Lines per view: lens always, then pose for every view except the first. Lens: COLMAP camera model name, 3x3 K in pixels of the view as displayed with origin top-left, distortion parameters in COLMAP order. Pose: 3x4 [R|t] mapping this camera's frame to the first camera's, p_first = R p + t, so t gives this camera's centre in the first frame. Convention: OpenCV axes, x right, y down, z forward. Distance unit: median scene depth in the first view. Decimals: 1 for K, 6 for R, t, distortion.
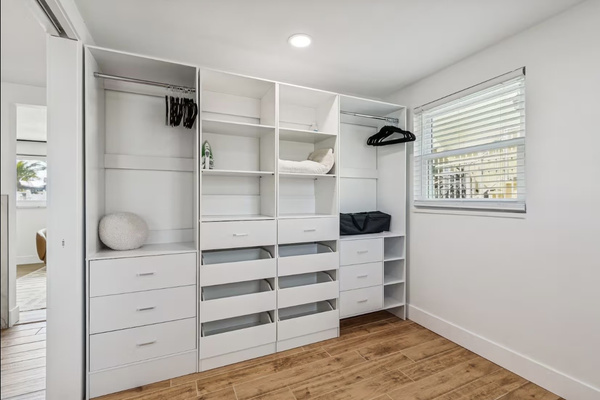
lens RADIAL K [[284.6, 0, 301.7], [0, 284.6, 200.0], [0, 0, 1]] dist [-0.002181, -0.000171]
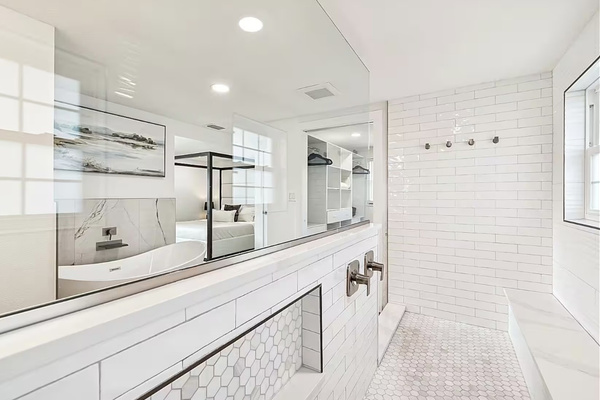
lens RADIAL K [[284.6, 0, 300.0], [0, 284.6, 198.6], [0, 0, 1]] dist [-0.002181, -0.000171]
pose [[0.824586, -0.000865, 0.565736, -1.251341], [-0.000404, 0.999998, 0.002117, -0.020111], [-0.565736, -0.001974, 0.824584, -0.499174]]
